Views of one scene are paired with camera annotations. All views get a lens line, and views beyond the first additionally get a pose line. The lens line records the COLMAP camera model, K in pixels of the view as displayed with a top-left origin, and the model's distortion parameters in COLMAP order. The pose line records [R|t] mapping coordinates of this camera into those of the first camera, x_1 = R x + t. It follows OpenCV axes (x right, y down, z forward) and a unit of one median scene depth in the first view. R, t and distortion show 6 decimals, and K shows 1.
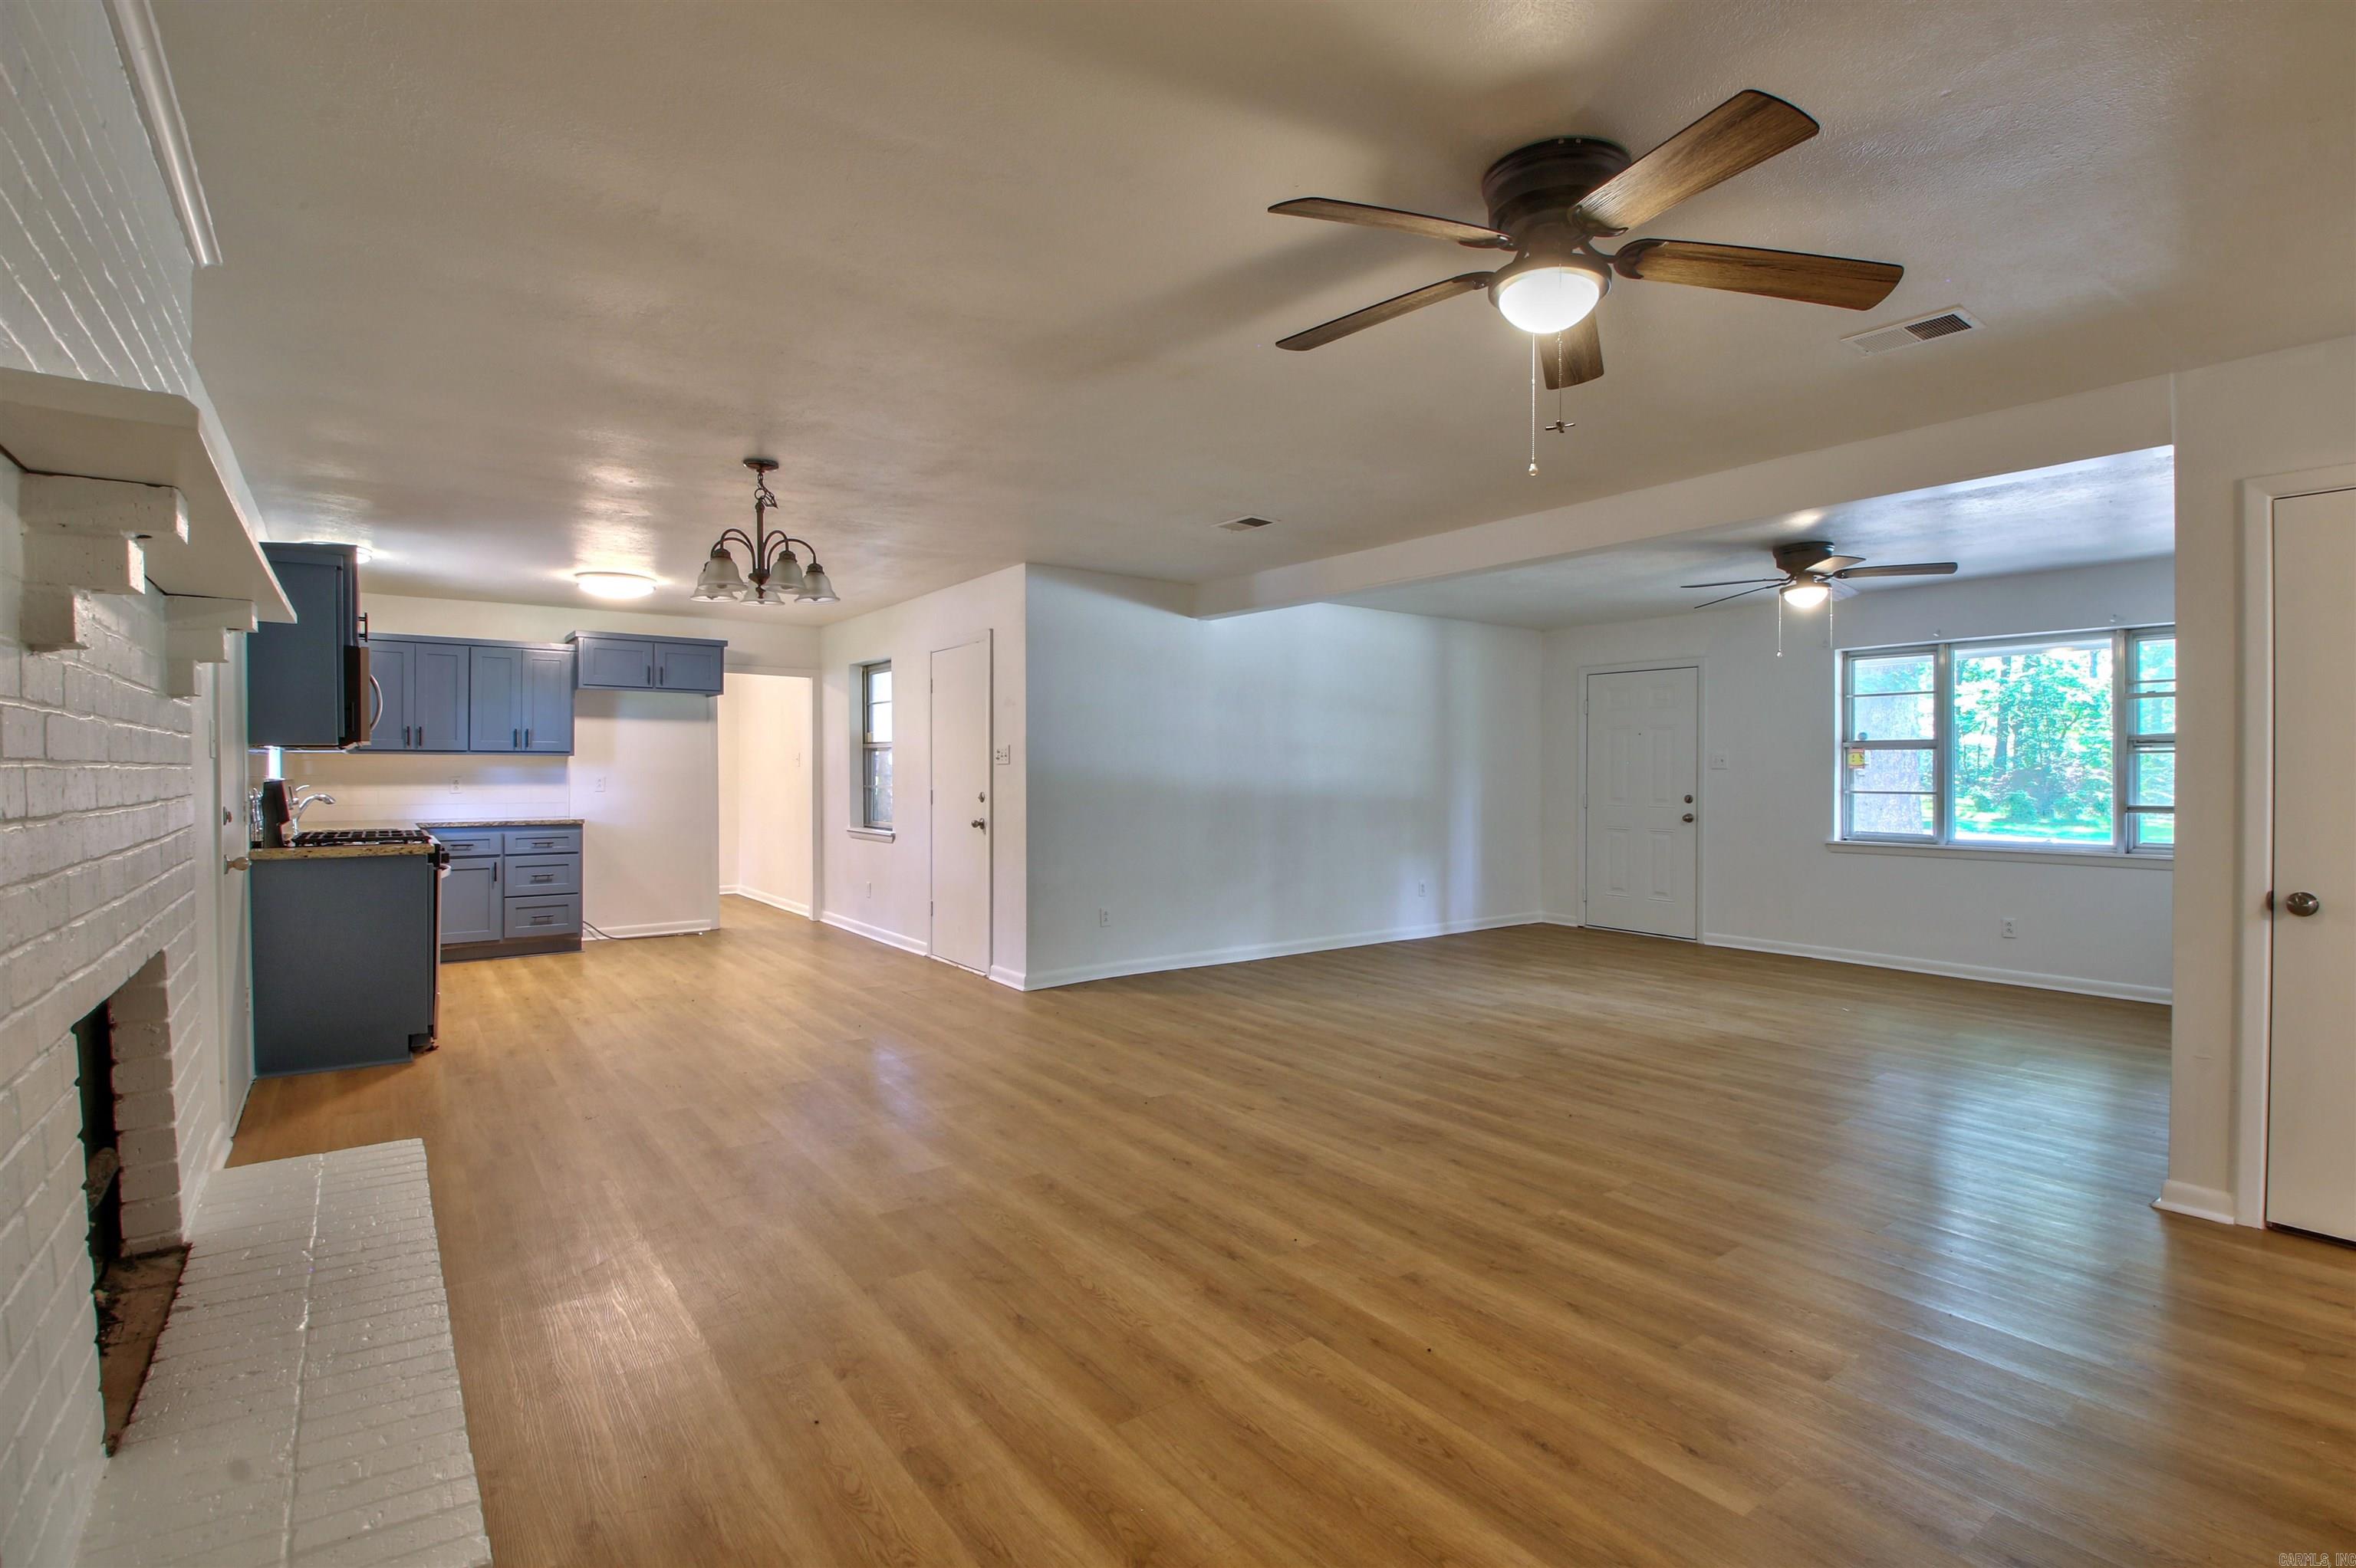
lens RADIAL K [[1092.5, 0, 1182.5], [0, 1092.5, 770.2], [0, 0, 1]] dist [0.014719, -0.025636]
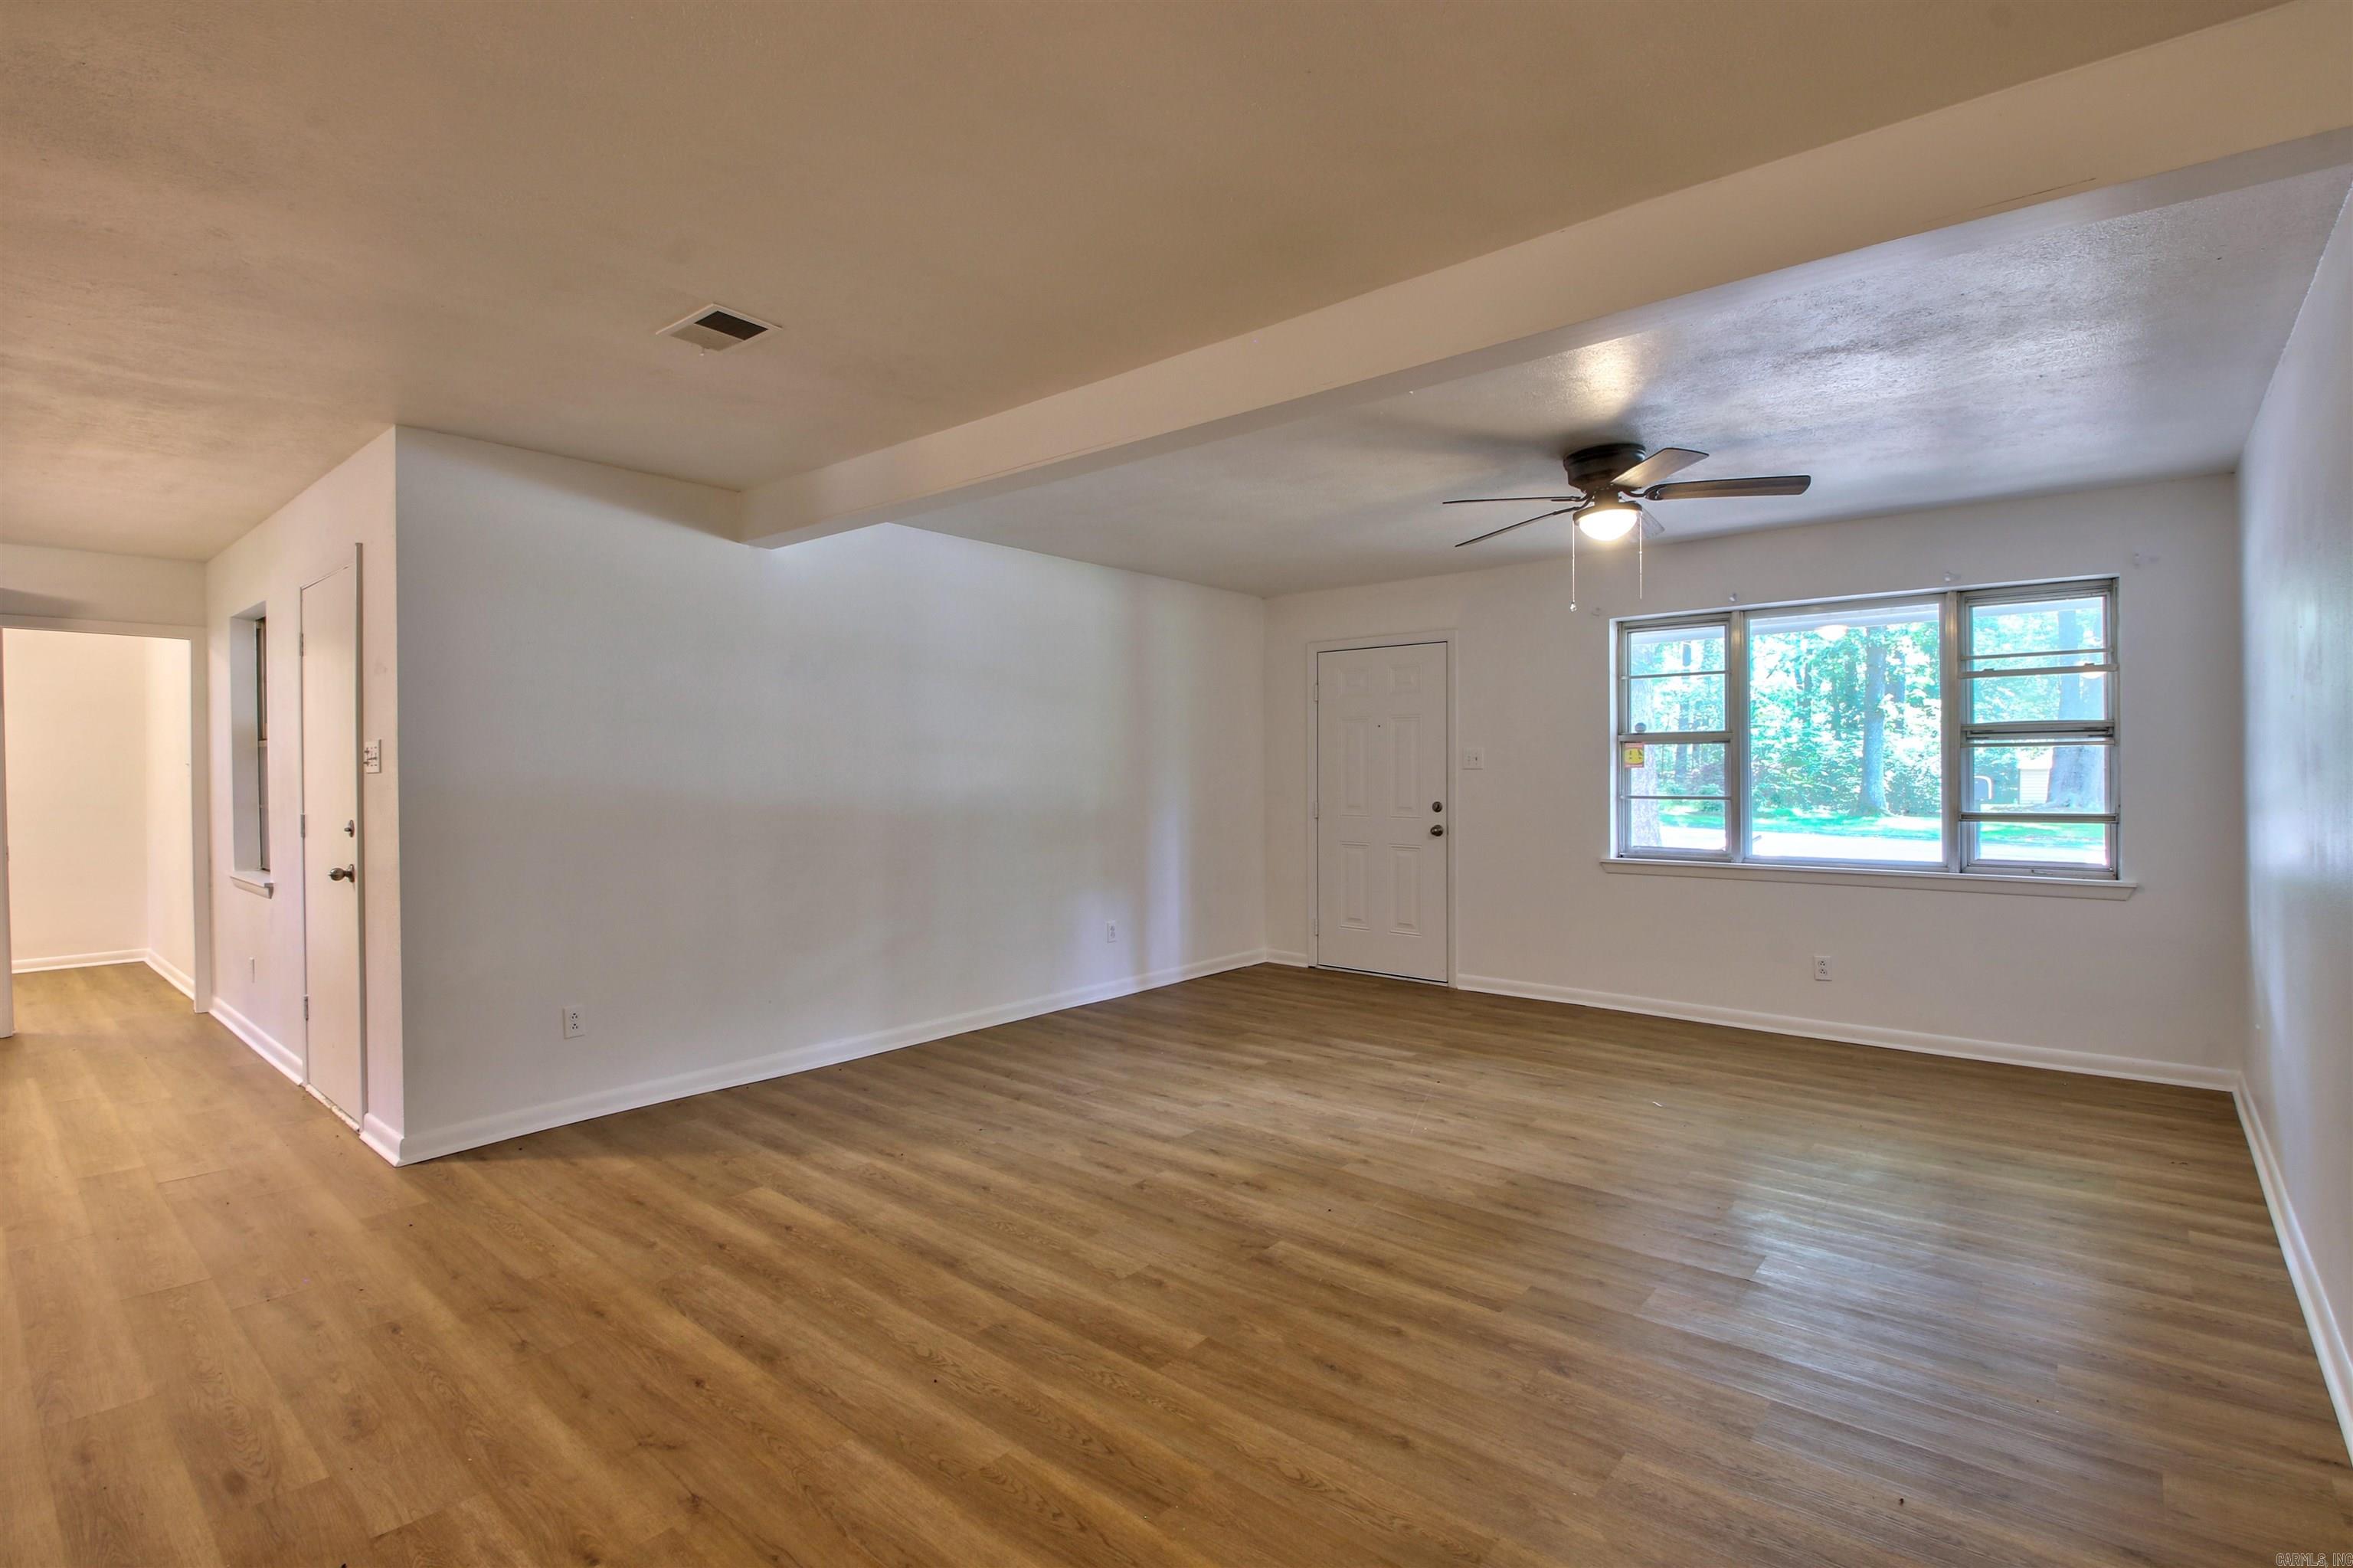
lens RADIAL K [[1099.3, 0, 1180.3], [0, 1099.3, 770.5], [0, 0, 1]] dist [0.025381, -0.036433]
pose [[0.974363, -0.008112, 0.224834, 0.131419], [0.007691, 0.999967, 0.002748, -0.005001], [-0.224849, -0.000948, 0.974393, 0.344508]]
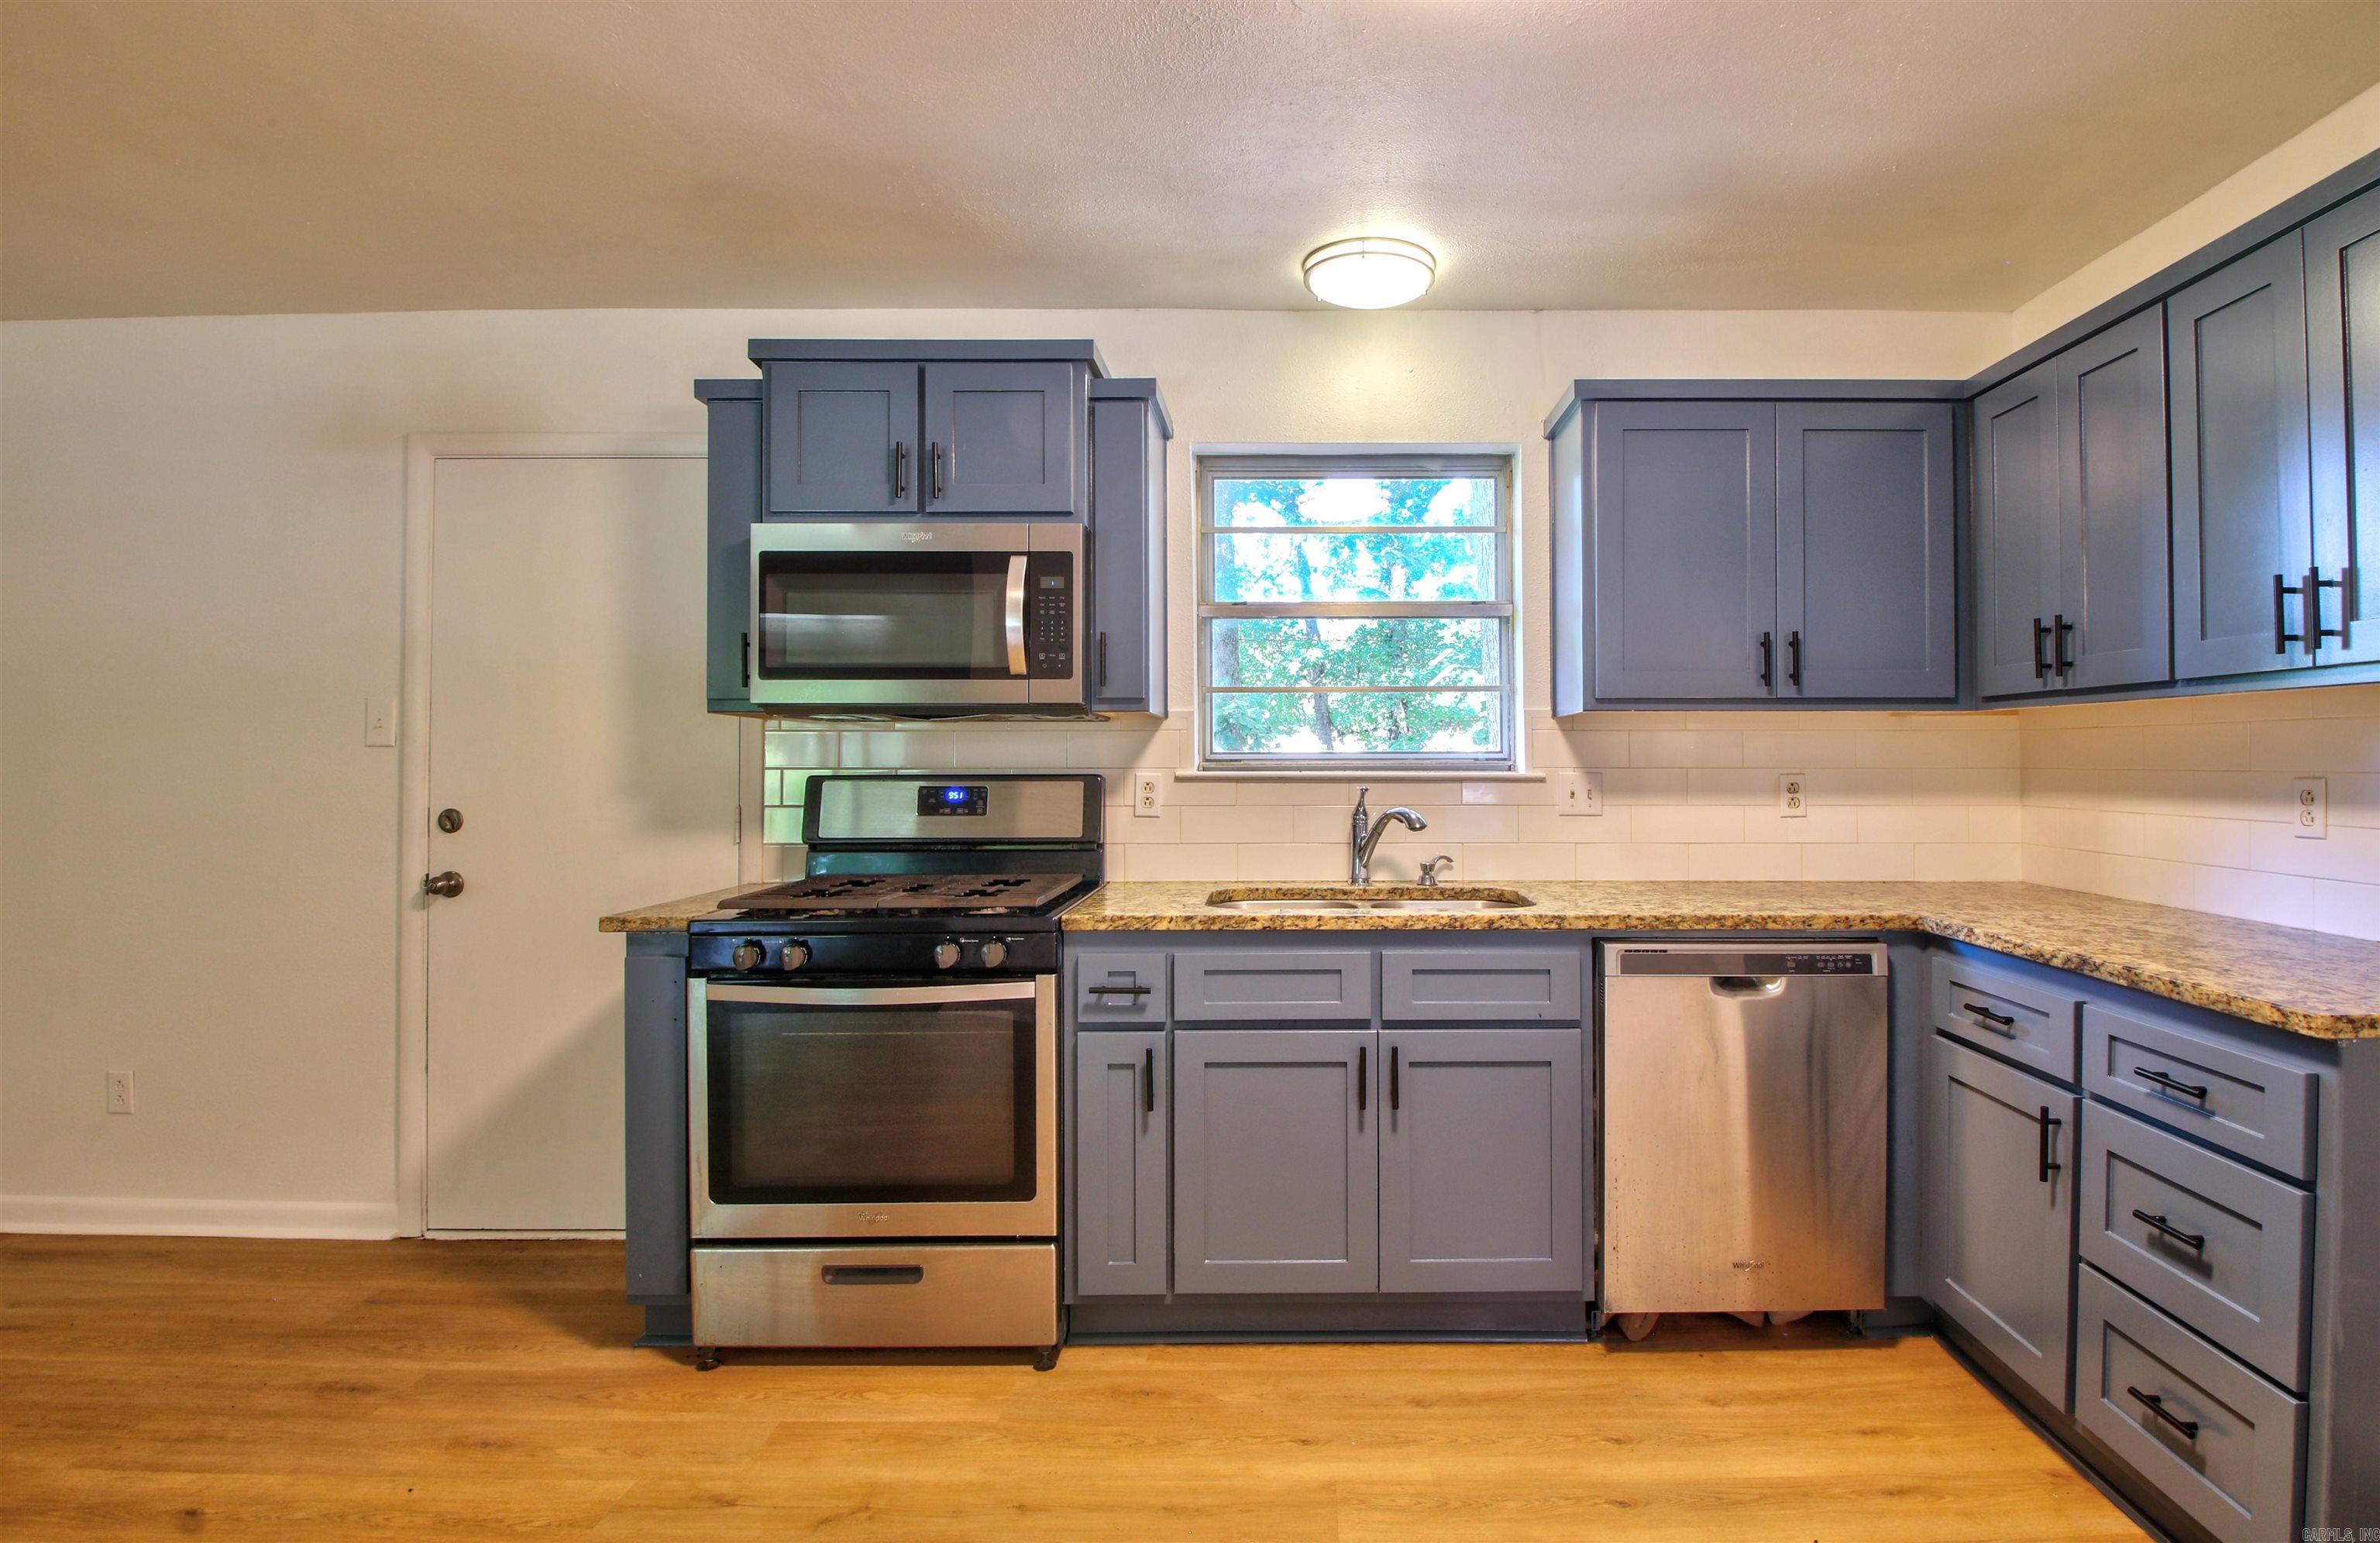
lens RADIAL K [[1139.4, 0, 1297.5], [0, 1139.4, 754.7], [0, 0, 1]] dist [0.011851, -0.019589]
pose [[-0.591653, -0.002556, -0.806189, -0.352093], [0.003254, 0.999979, -0.005558, 0.001663], [0.806186, -0.005911, -0.591632, 1.175644]]
